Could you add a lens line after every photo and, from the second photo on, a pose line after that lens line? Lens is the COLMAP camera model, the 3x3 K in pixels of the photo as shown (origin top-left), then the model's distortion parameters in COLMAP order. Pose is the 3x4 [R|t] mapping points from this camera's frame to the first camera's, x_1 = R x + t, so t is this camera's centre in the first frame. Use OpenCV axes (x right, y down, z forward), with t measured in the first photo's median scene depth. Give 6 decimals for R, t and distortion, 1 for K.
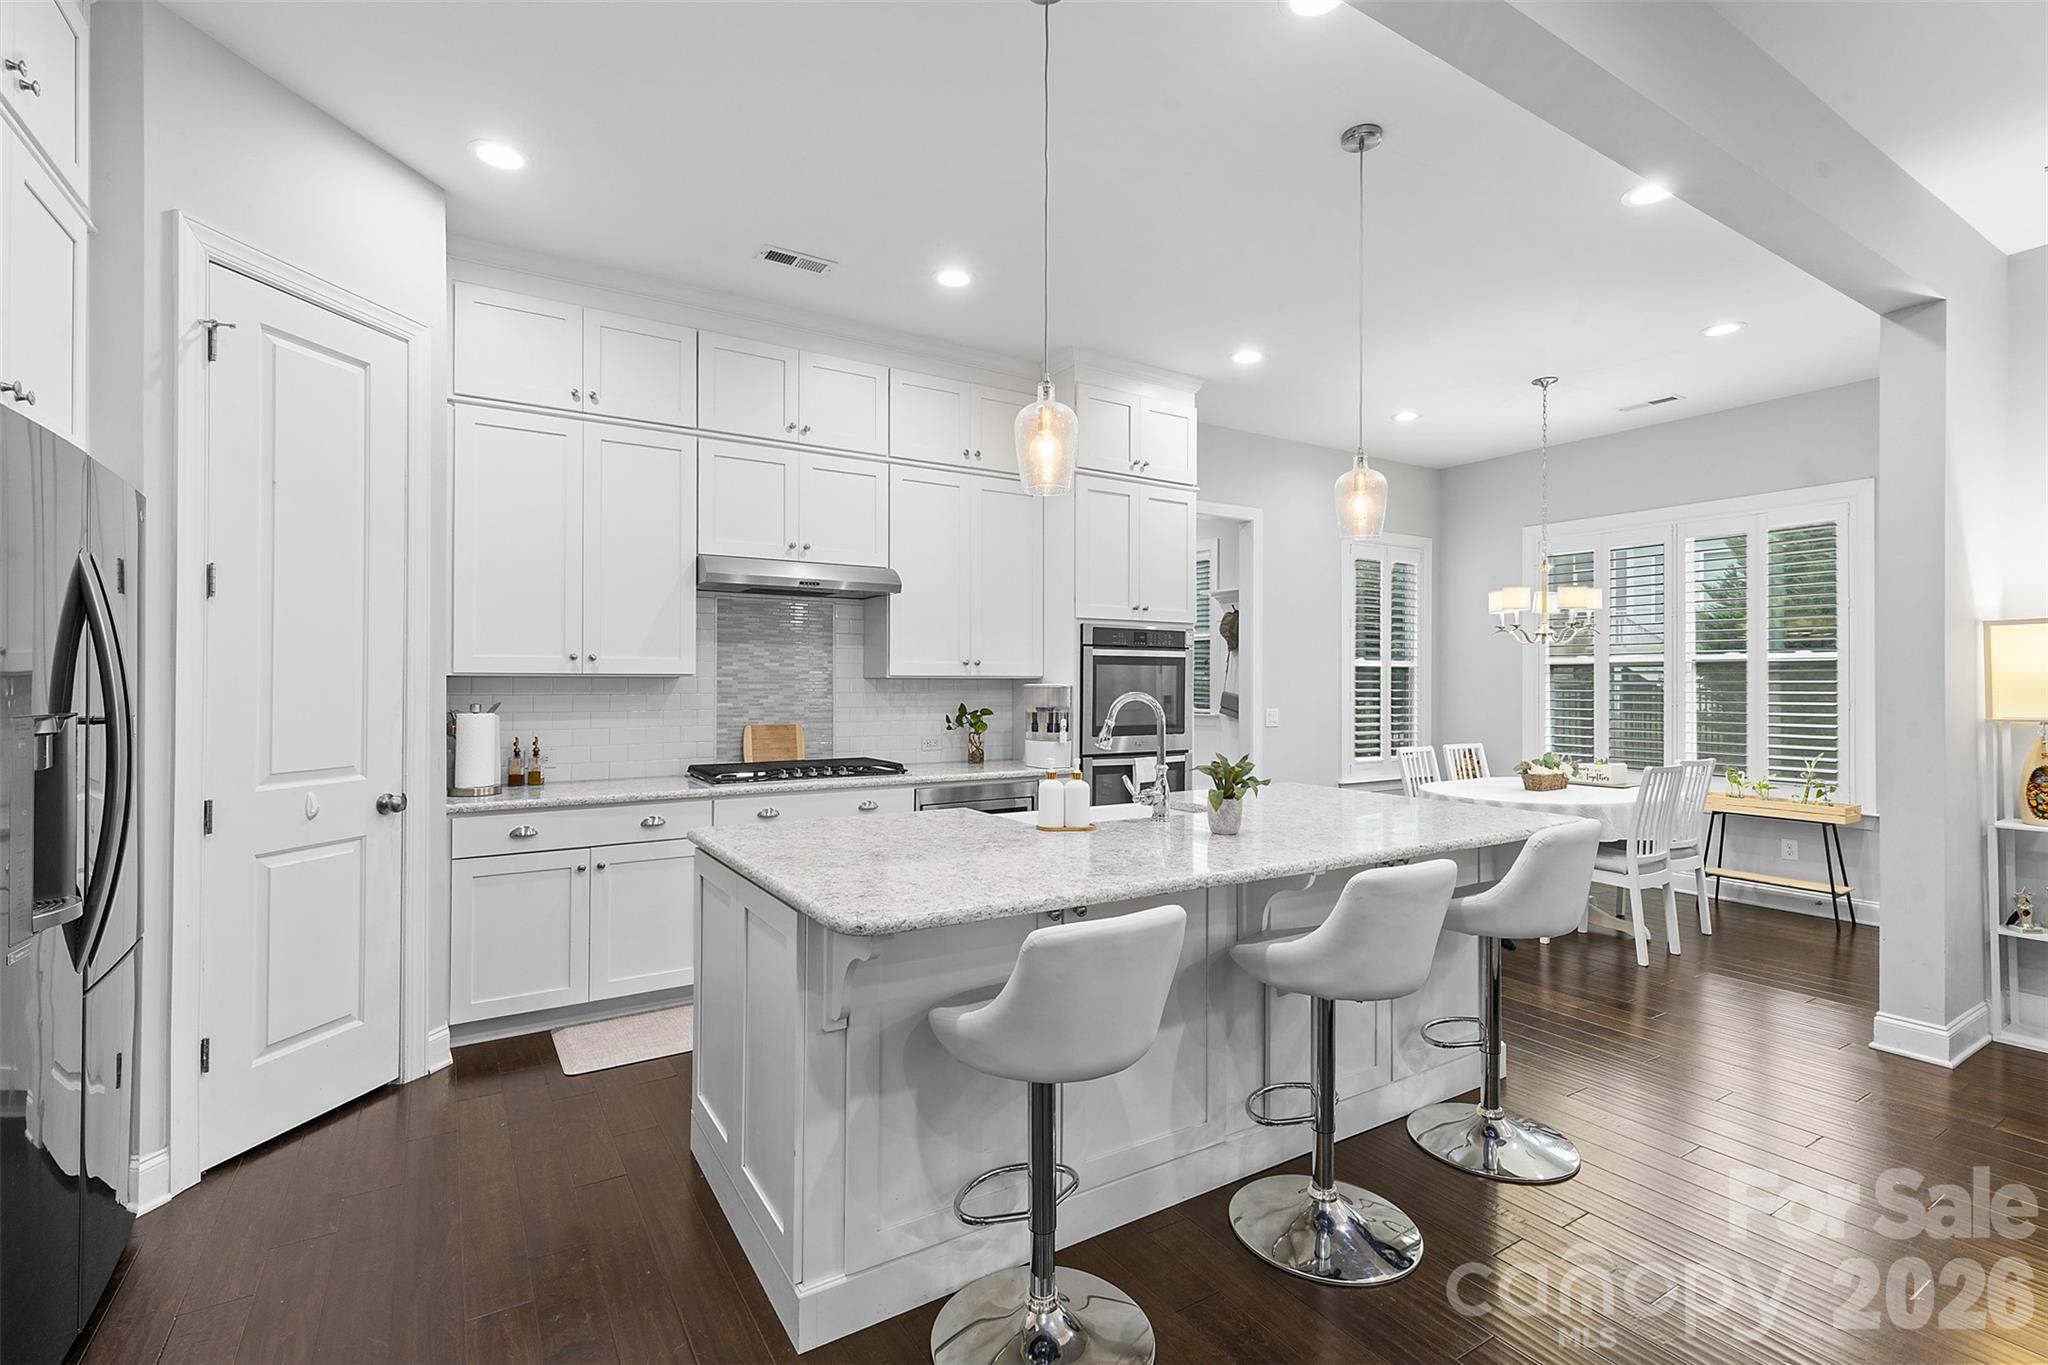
lens RADIAL K [[927.9, 0, 1021.9], [0, 927.9, 684.5], [0, 0, 1]] dist [0.002137, -0.000950]
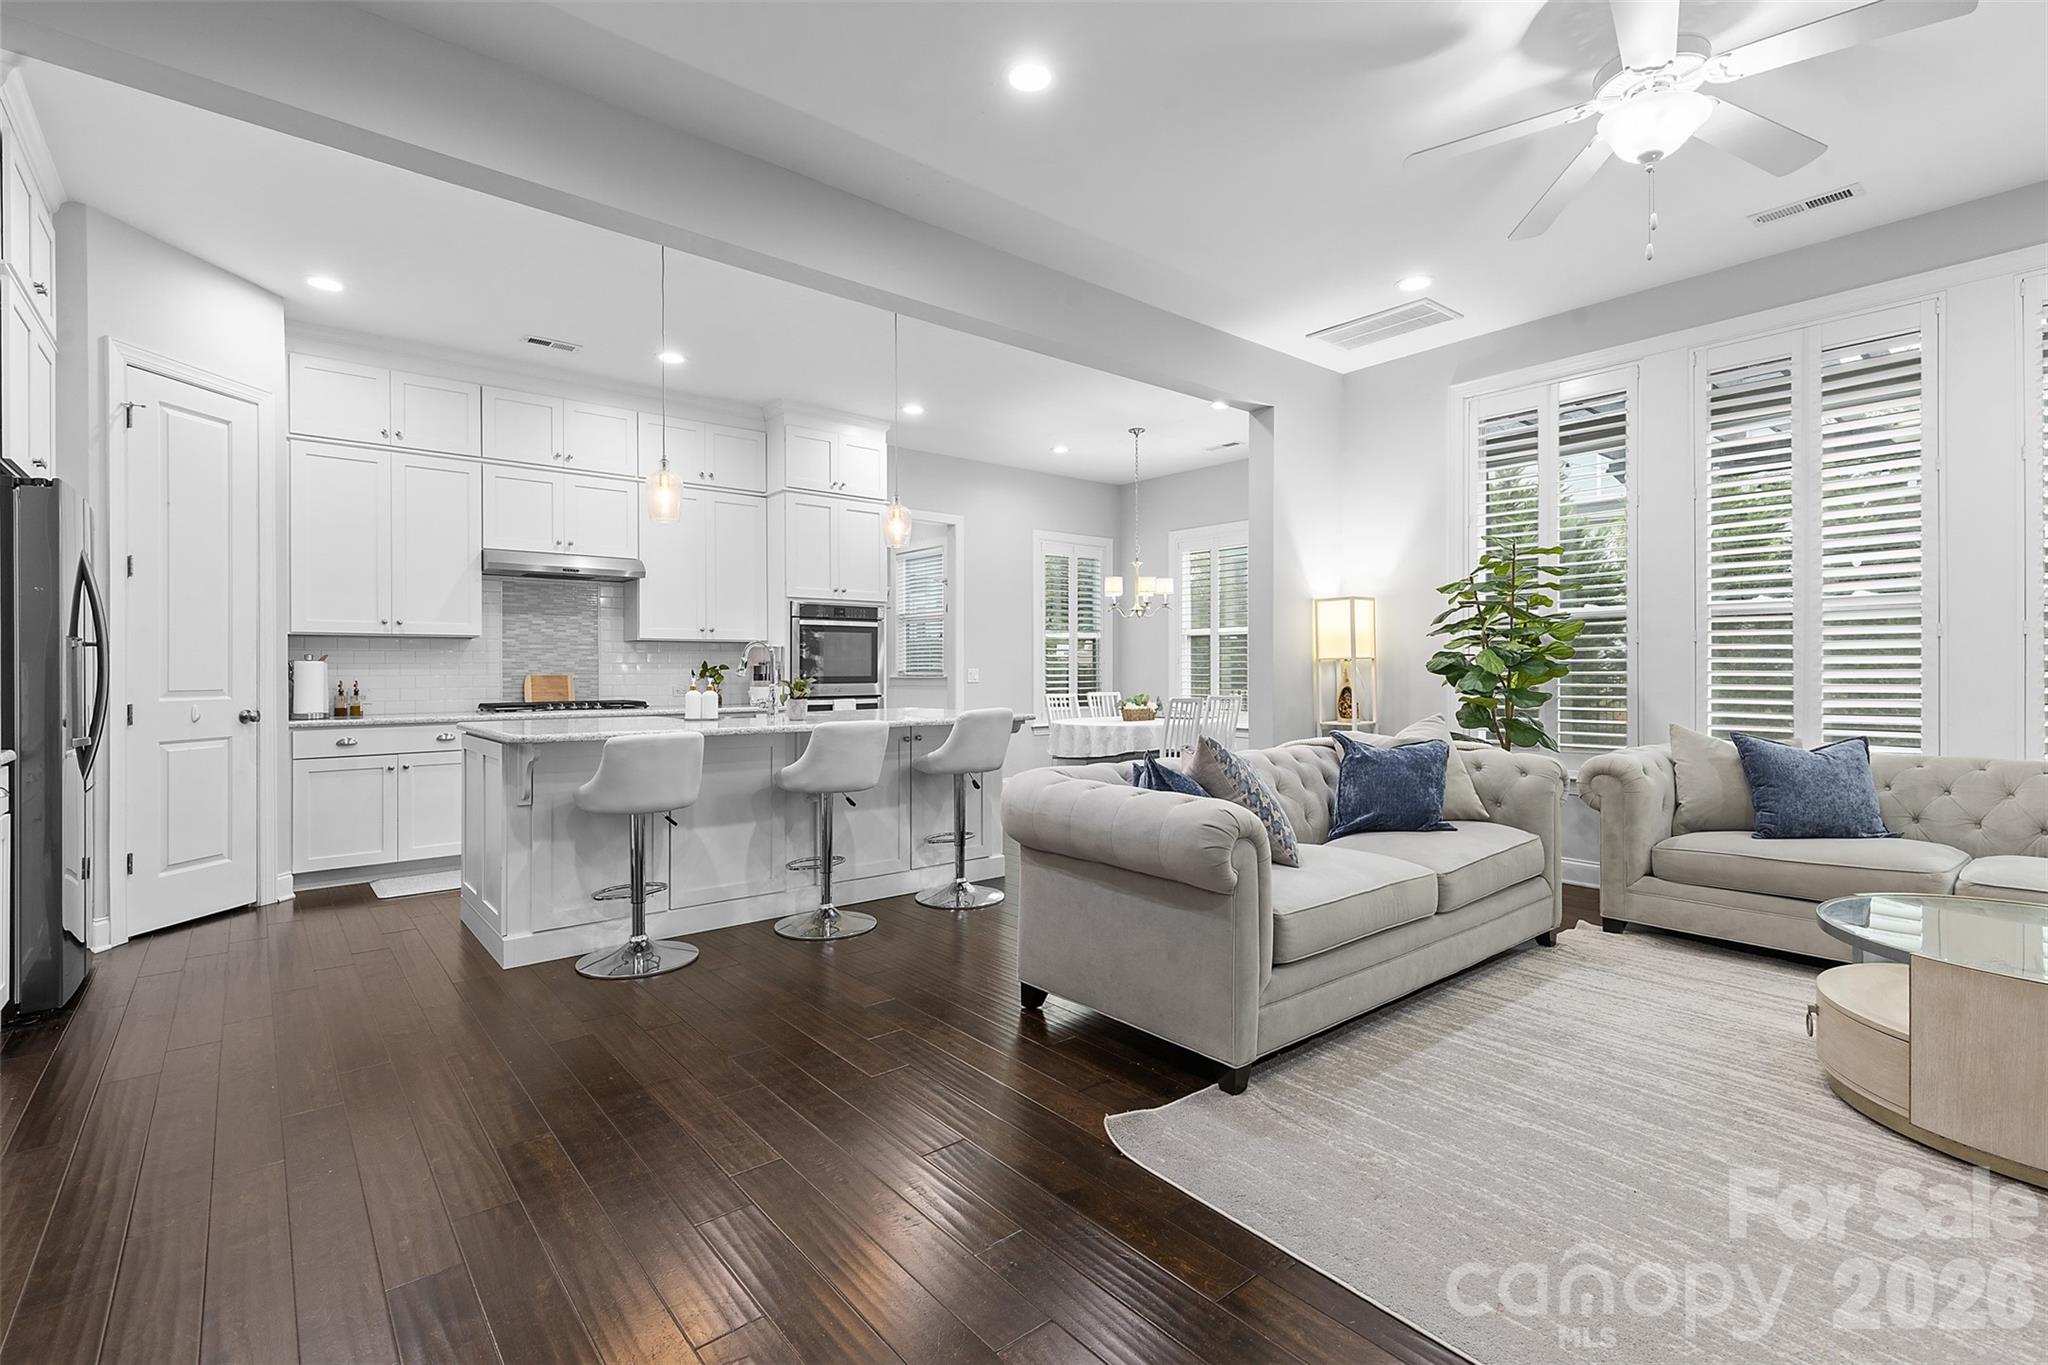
lens RADIAL K [[927.9, 0, 1025.0], [0, 927.9, 673.9], [0, 0, 1]] dist [0.002137, -0.000950]
pose [[0.990462, -0.007373, 0.137589, 0.269683], [0.007027, 0.999971, 0.002995, 0.049660], [-0.137607, -0.002000, 0.990485, -0.500544]]
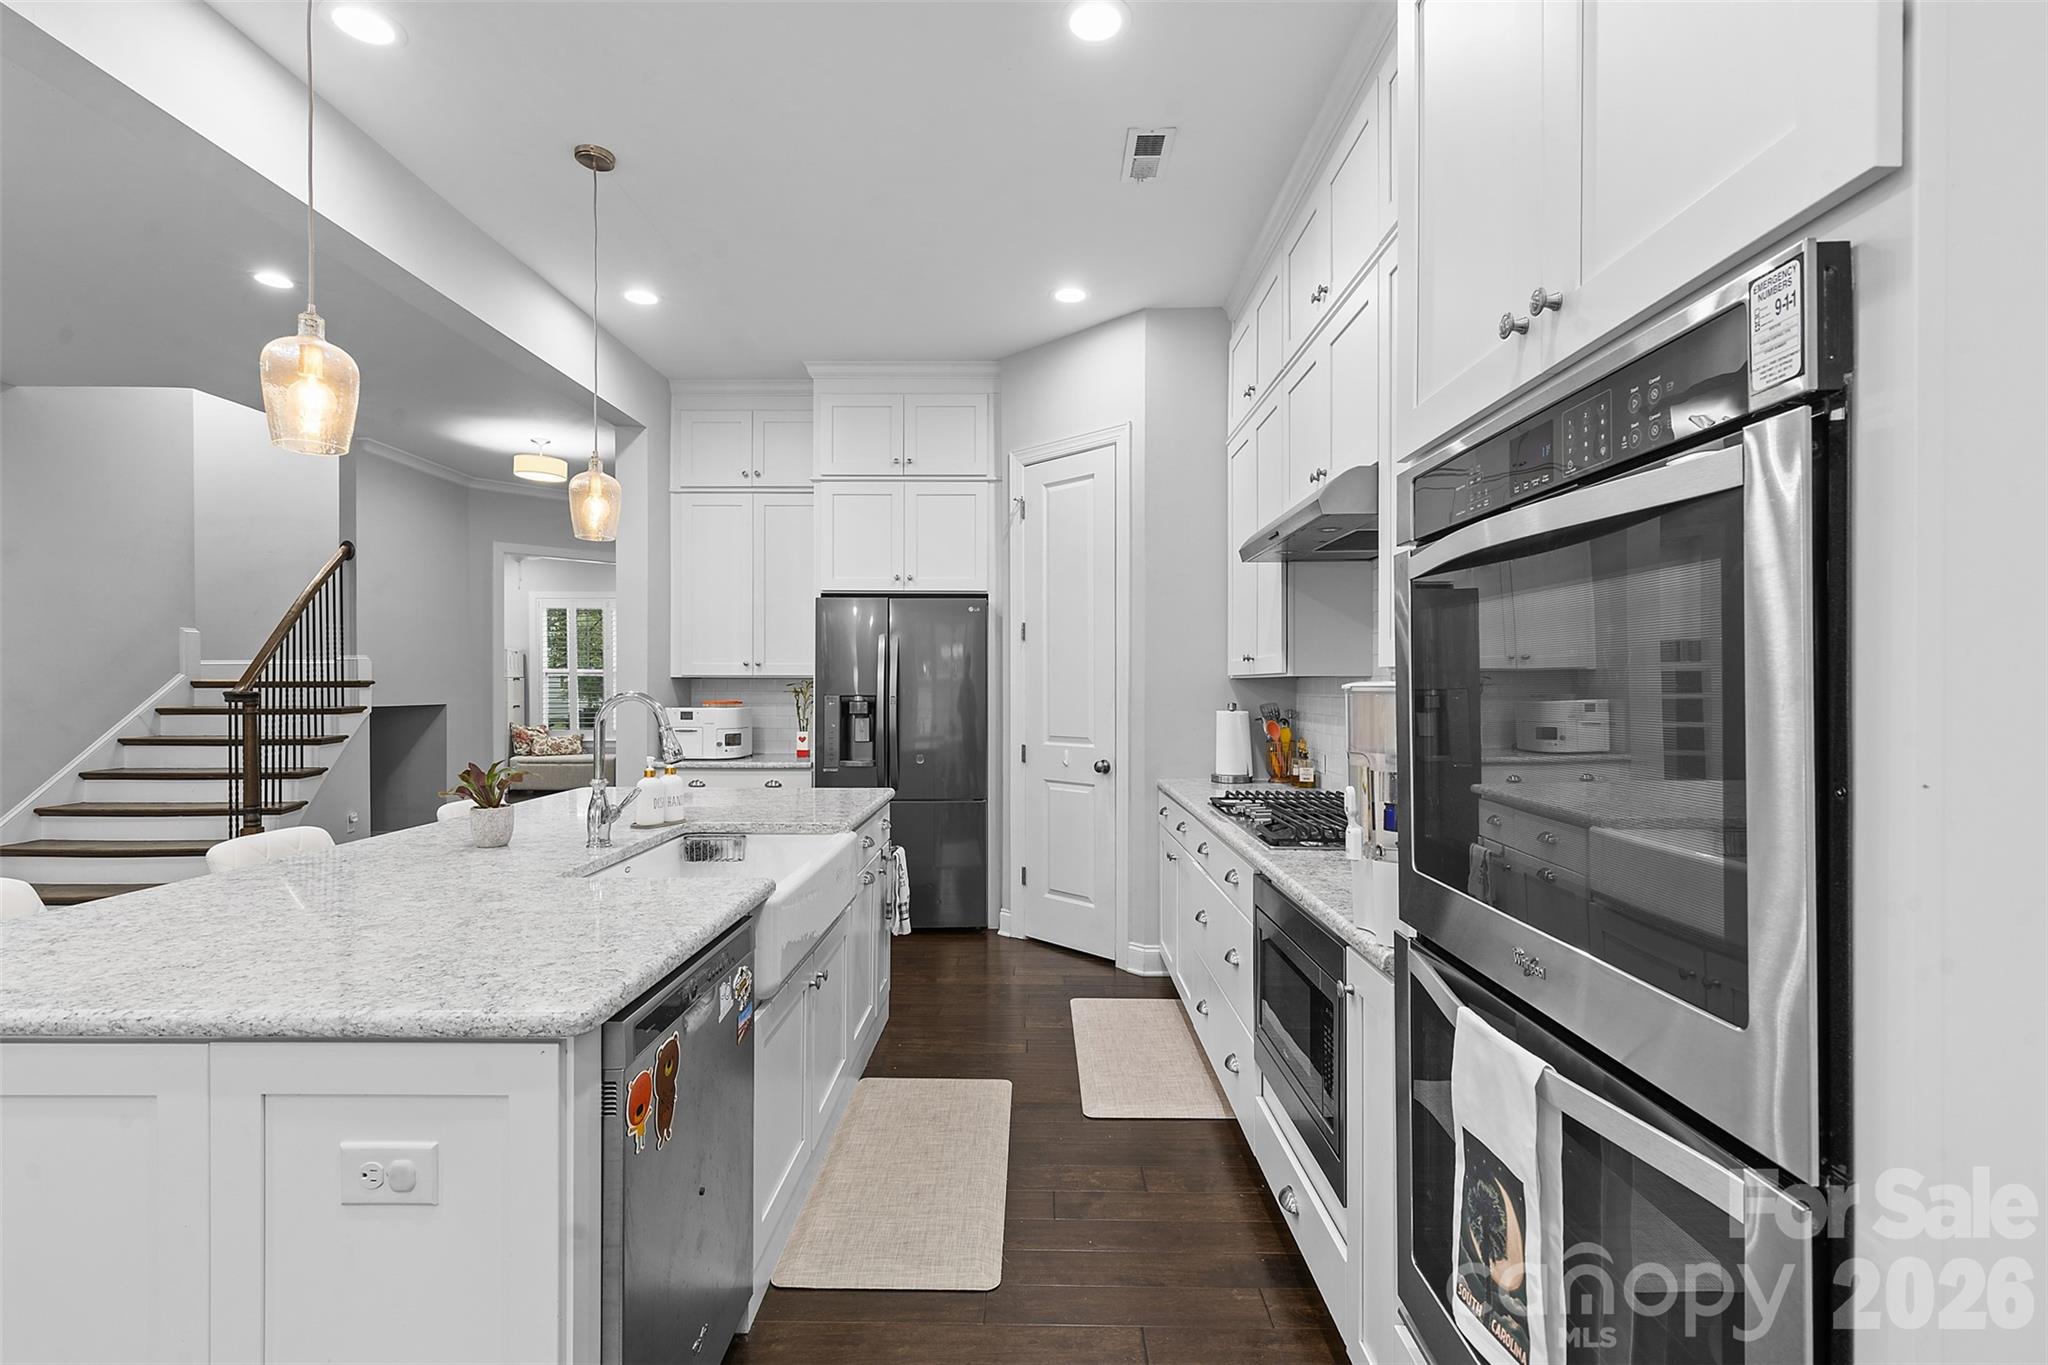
lens RADIAL K [[927.9, 0, 1024.0], [0, 927.9, 689.2], [0, 0, 1]] dist [0.002137, -0.000950]
pose [[-0.538500, 0.001424, -0.842625, 0.478210], [0.003842, 0.999992, -0.000765, 0.005336], [0.842617, -0.003650, -0.538501, 1.298530]]
